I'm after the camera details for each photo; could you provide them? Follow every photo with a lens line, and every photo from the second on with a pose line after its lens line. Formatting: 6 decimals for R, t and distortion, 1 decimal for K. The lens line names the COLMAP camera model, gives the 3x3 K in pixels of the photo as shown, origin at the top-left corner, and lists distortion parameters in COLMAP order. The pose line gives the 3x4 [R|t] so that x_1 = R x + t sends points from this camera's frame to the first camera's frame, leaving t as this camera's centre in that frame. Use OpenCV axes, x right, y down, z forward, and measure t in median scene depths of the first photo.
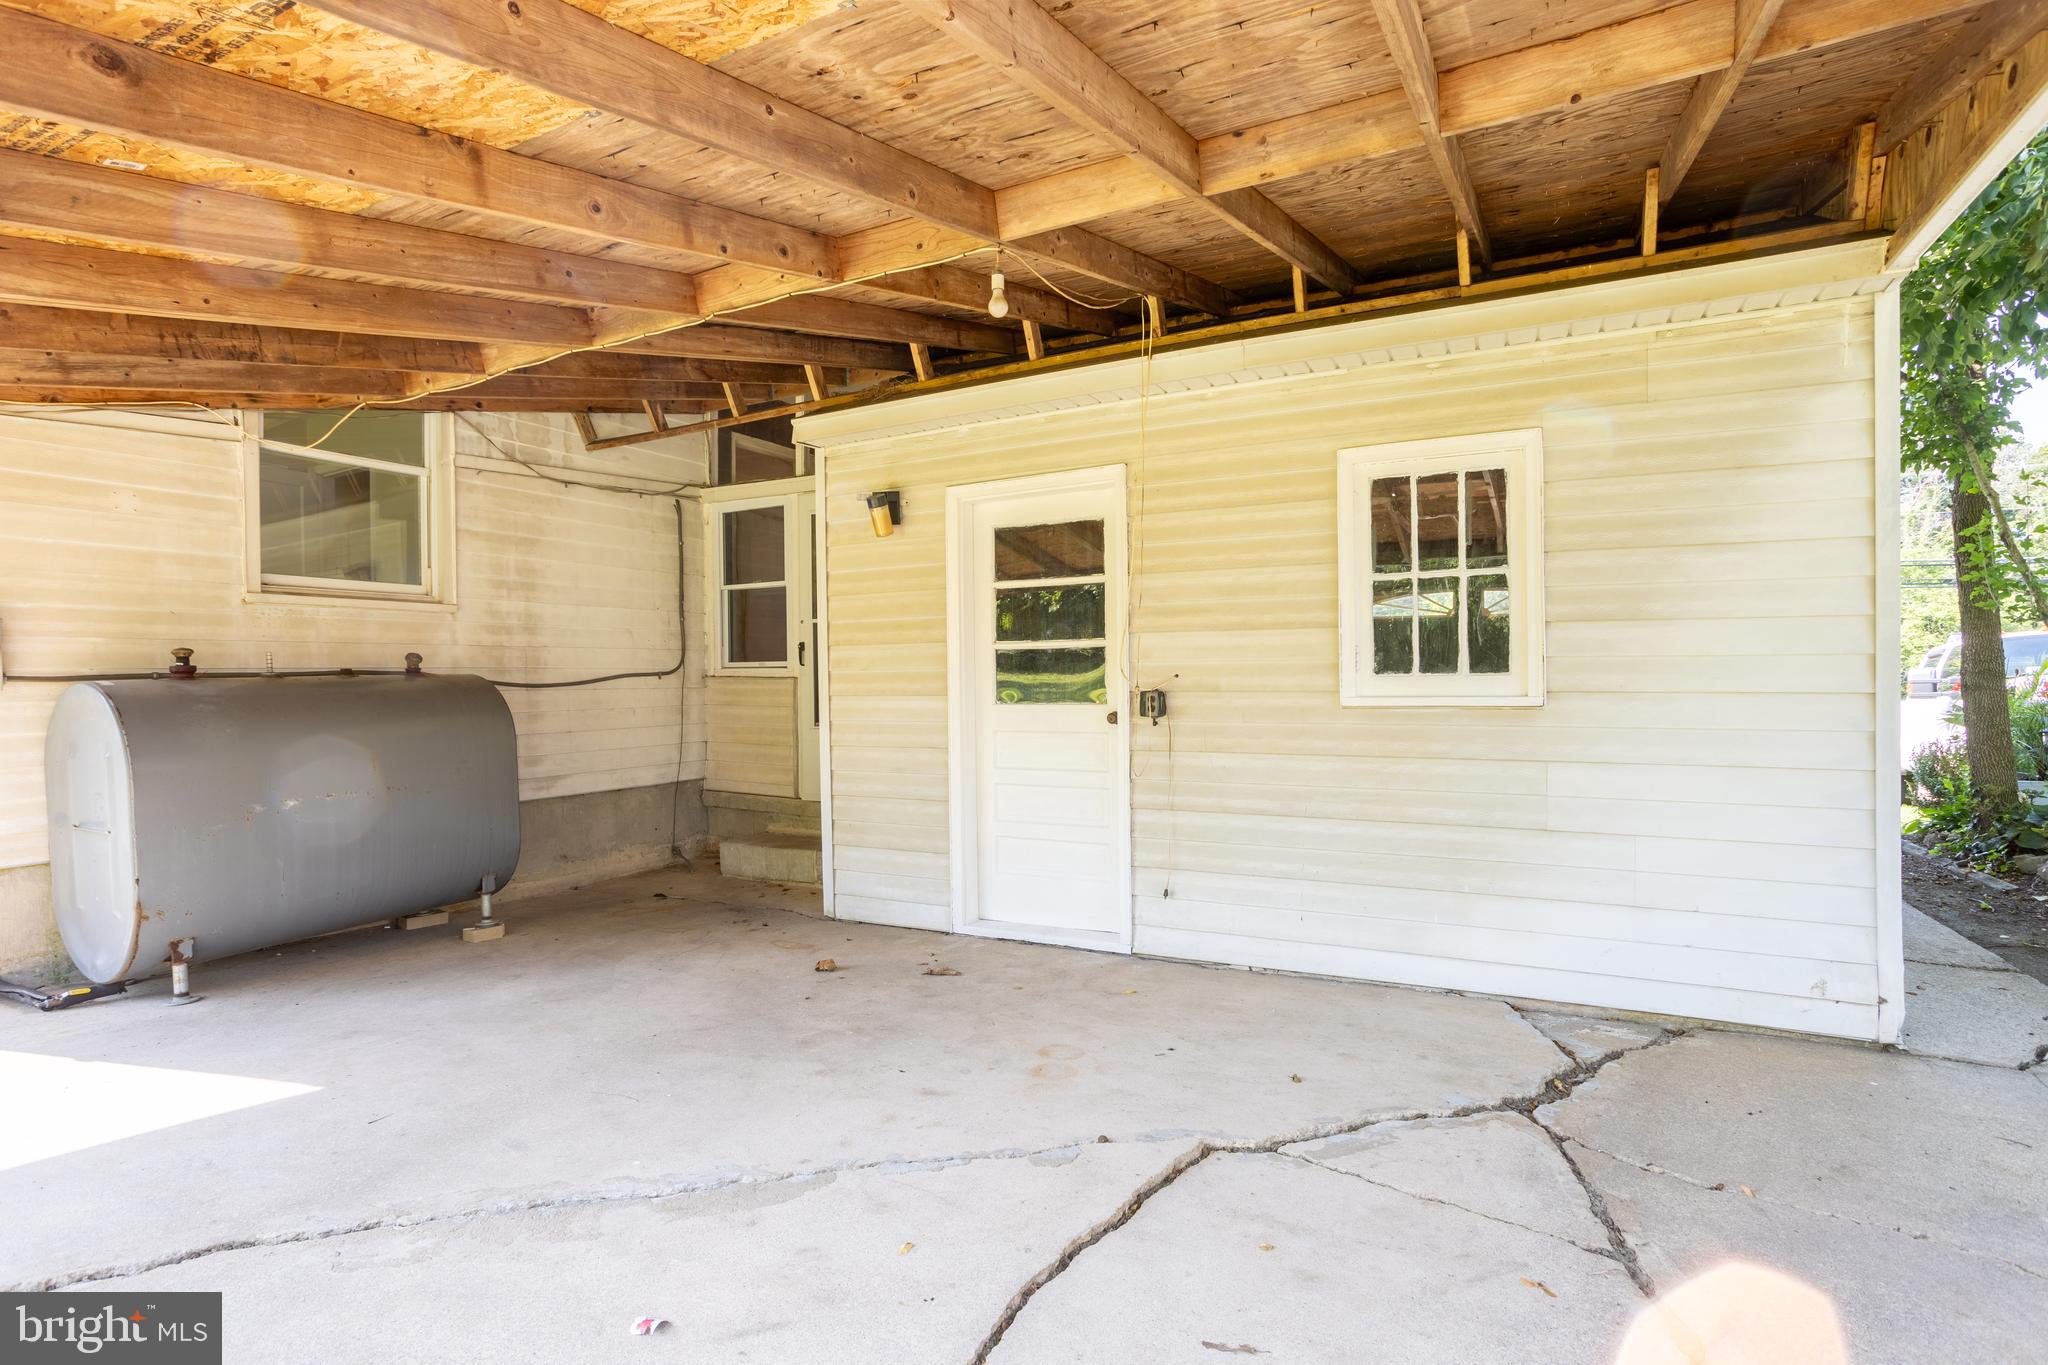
lens RADIAL K [[1005.7, 0, 1025.8], [0, 1005.7, 686.7], [0, 0, 1]] dist [-0.058216, 0.029985]
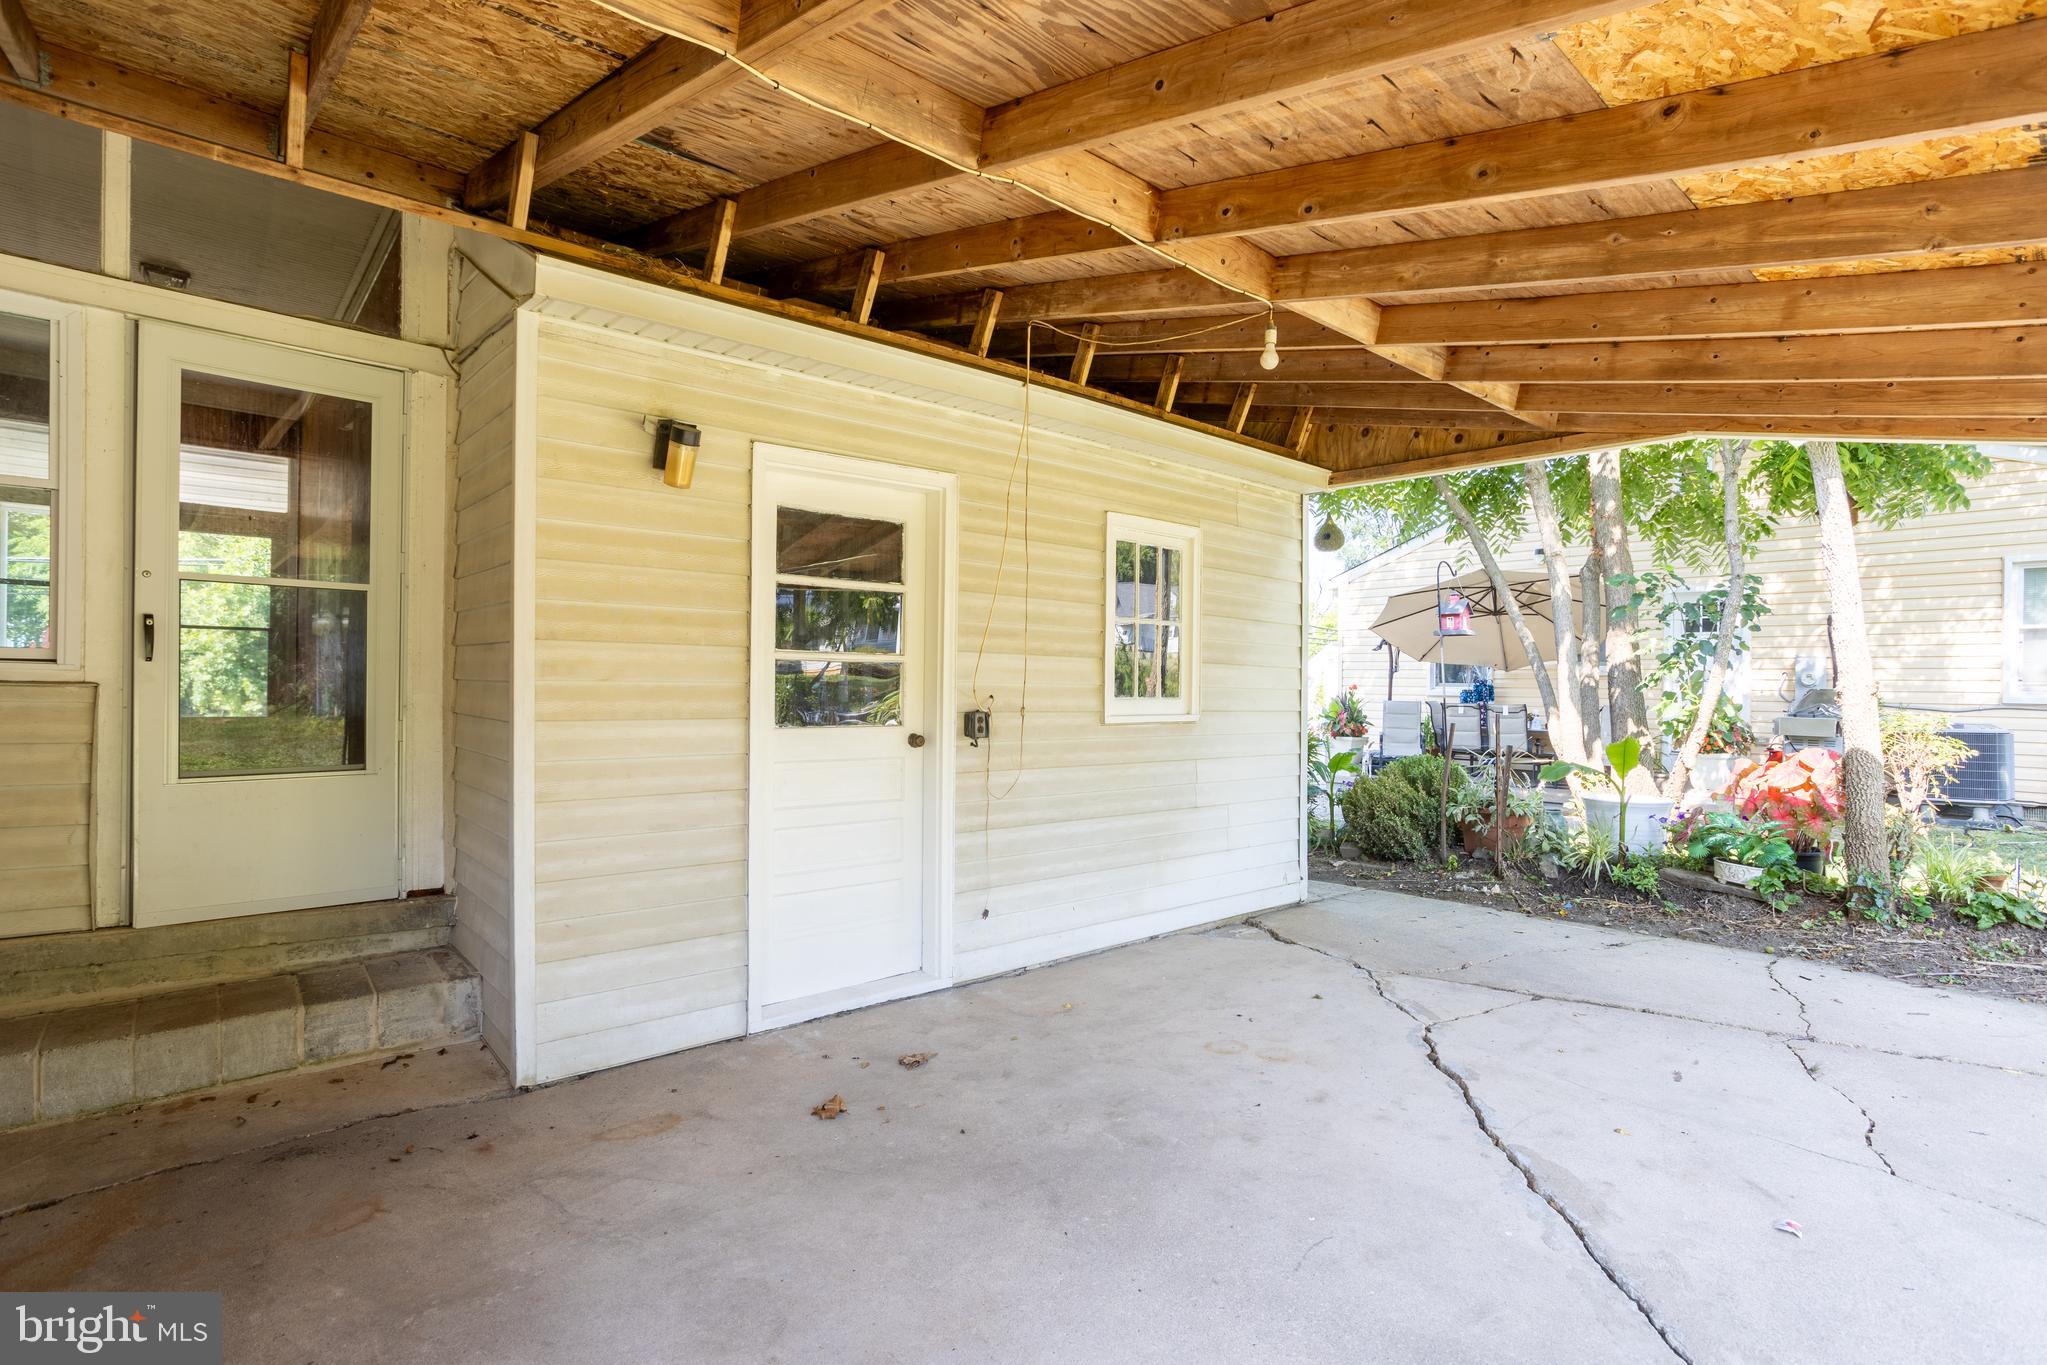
lens RADIAL K [[1005.2, 0, 1025.3], [0, 1005.2, 686.7], [0, 0, 1]] dist [-0.058216, 0.029985]
pose [[0.346769, 0.016161, 0.937811, -0.839514], [-0.007594, 0.999867, -0.014422, -0.006847], [-0.937920, -0.002121, 0.346845, 0.654856]]
